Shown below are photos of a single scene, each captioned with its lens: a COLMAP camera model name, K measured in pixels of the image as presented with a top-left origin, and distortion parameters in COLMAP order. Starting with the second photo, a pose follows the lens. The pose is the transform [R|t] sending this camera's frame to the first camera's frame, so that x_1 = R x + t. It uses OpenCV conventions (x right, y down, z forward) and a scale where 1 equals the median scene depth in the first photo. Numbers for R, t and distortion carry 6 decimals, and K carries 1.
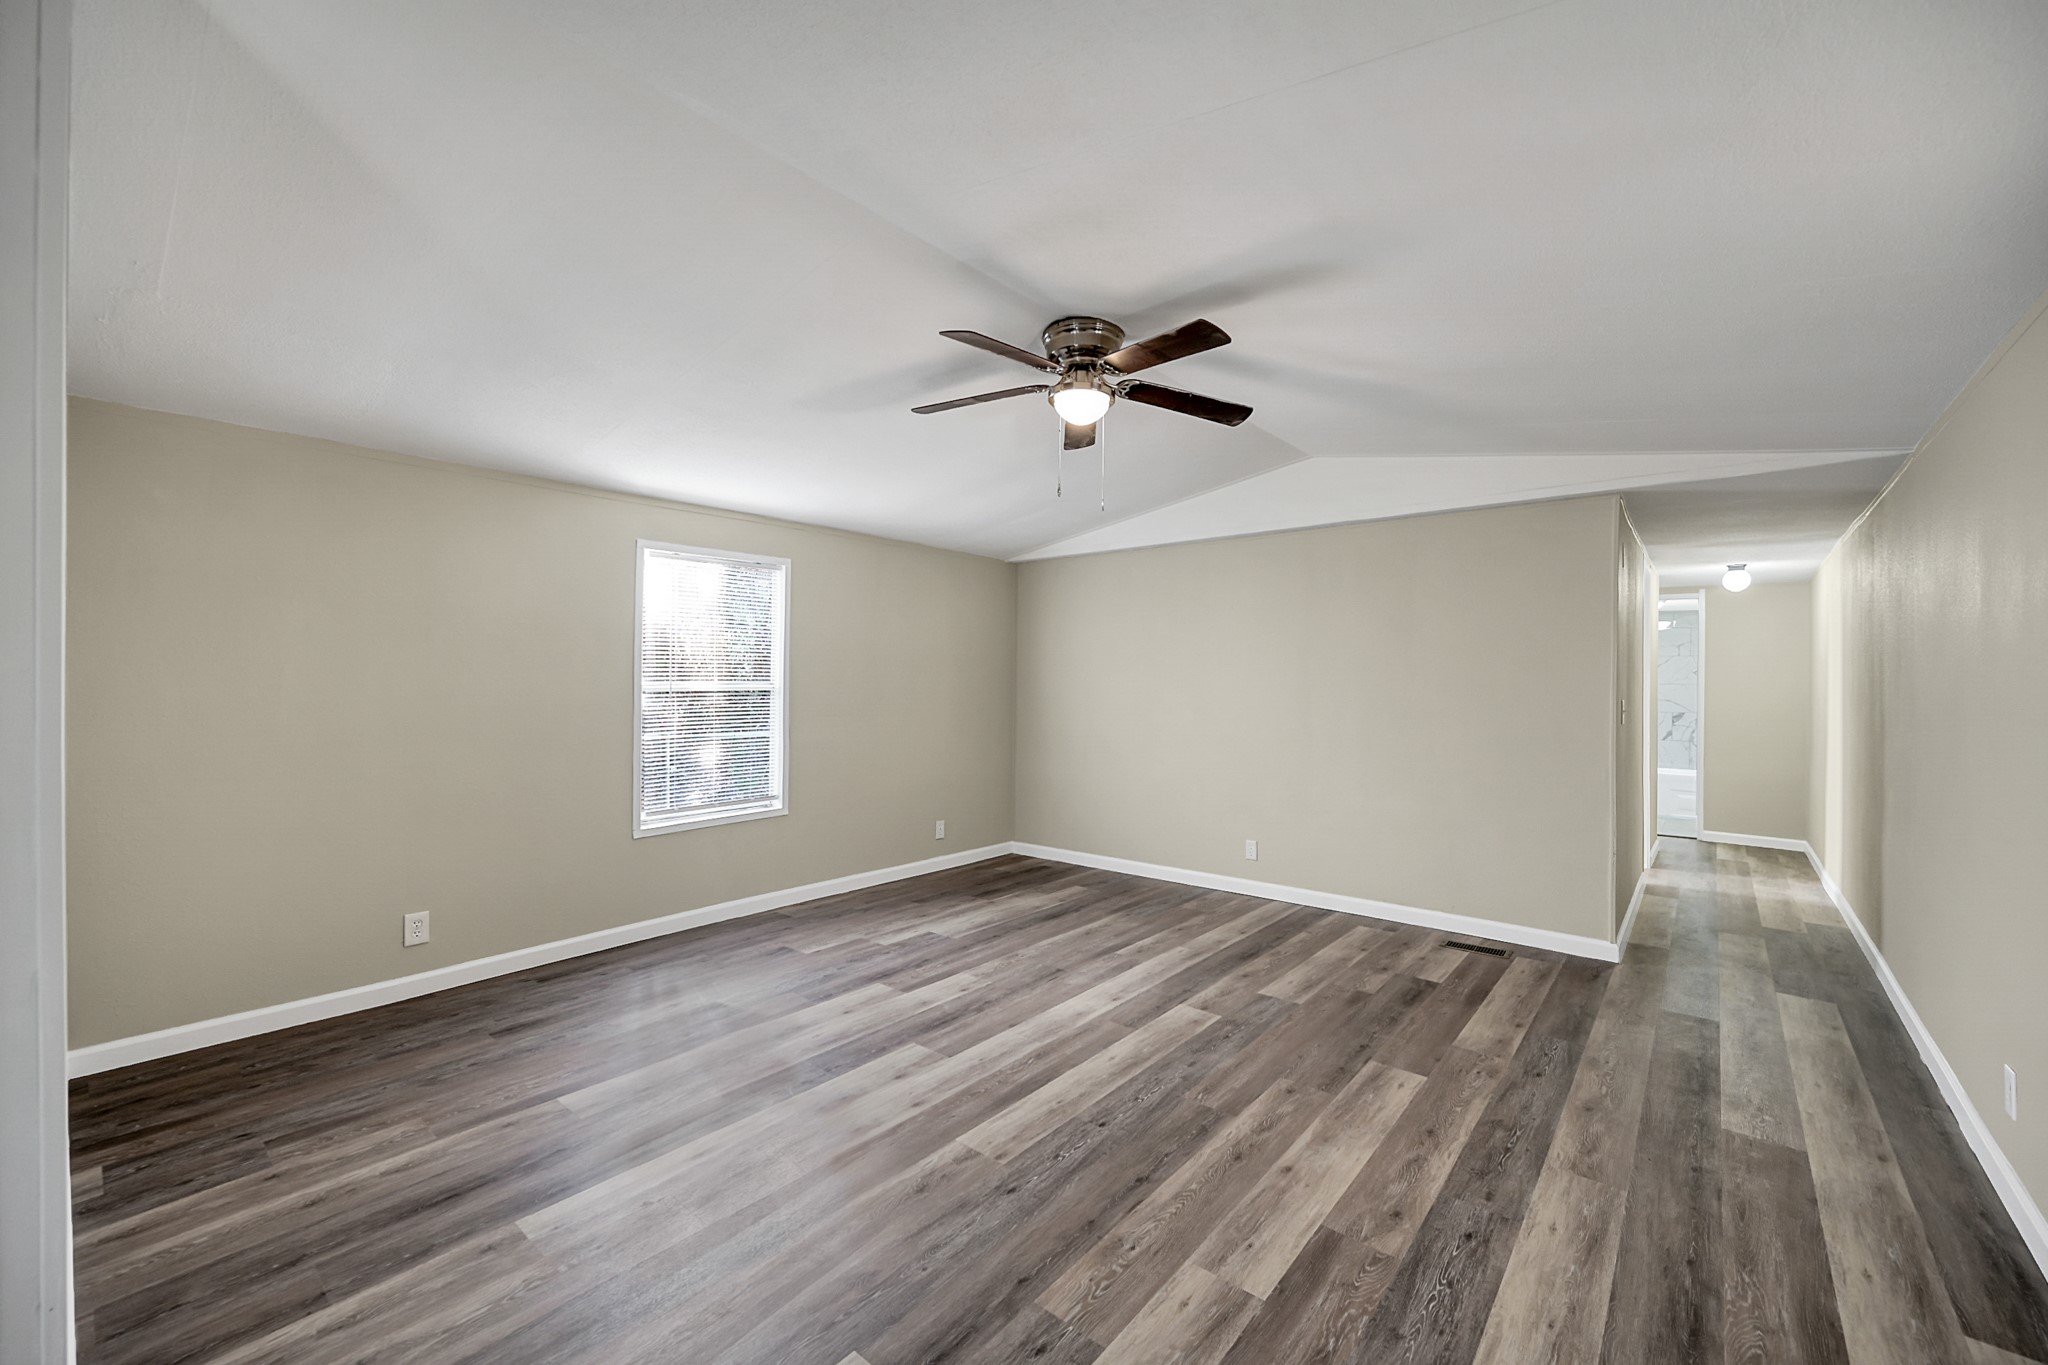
lens RADIAL K [[816.5, 0, 1026.0], [0, 816.5, 686.0], [0, 0, 1]] dist [-0.004191, 0.000687]
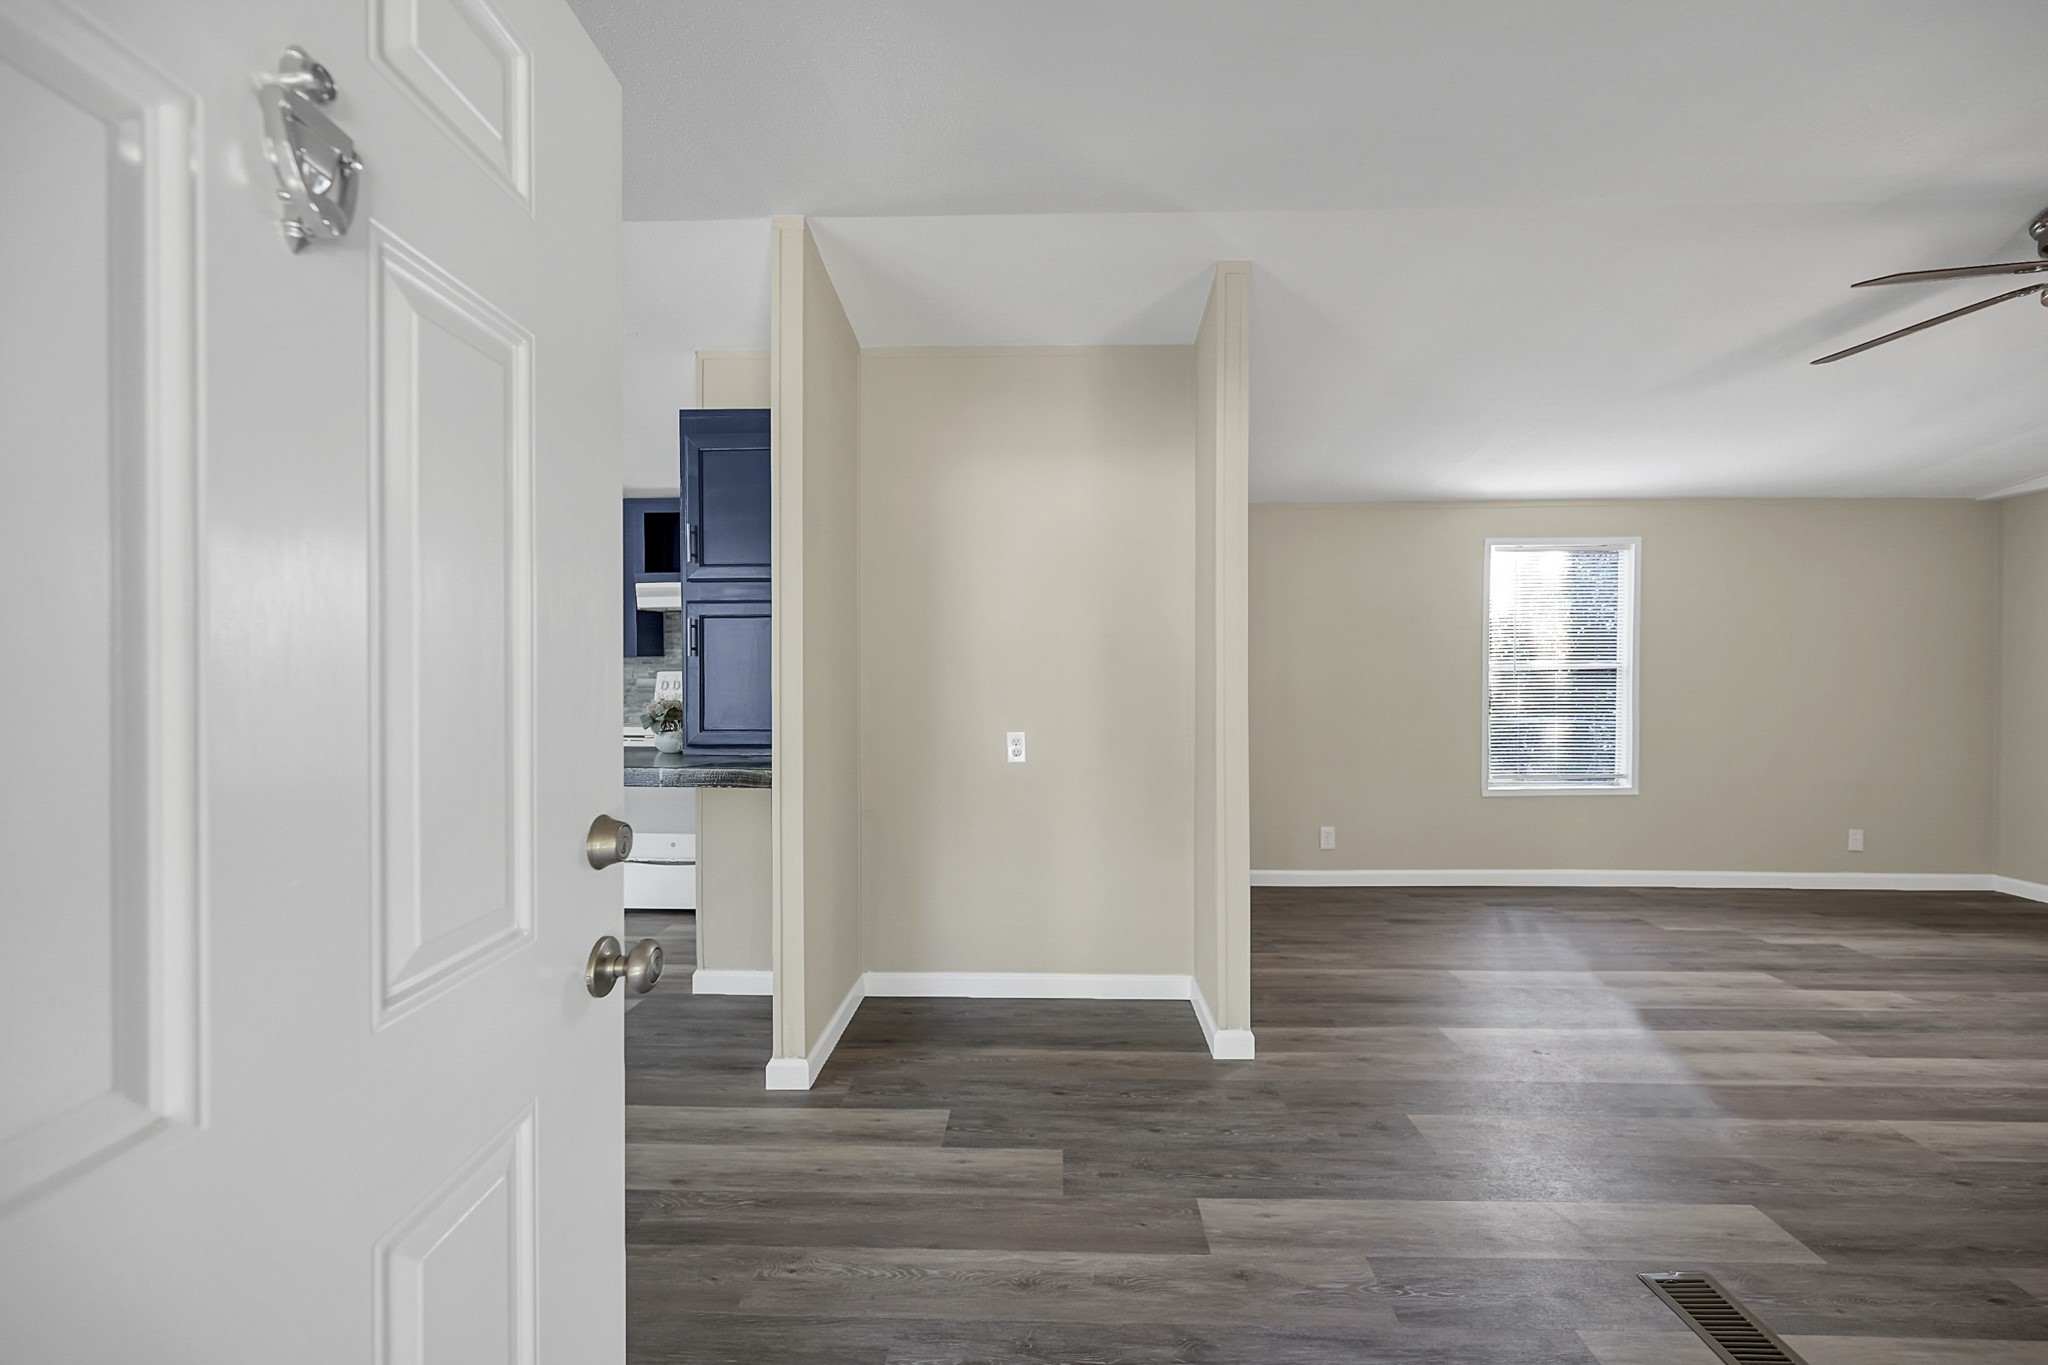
lens RADIAL K [[816.5, 0, 1024.3], [0, 816.5, 682.8], [0, 0, 1]] dist [-0.004191, 0.000687]
pose [[0.620578, -0.000019, -0.784145, 0.030182], [0.000833, 0.999999, 0.000634, 0.028456], [0.784145, -0.001047, 0.620577, -0.284953]]
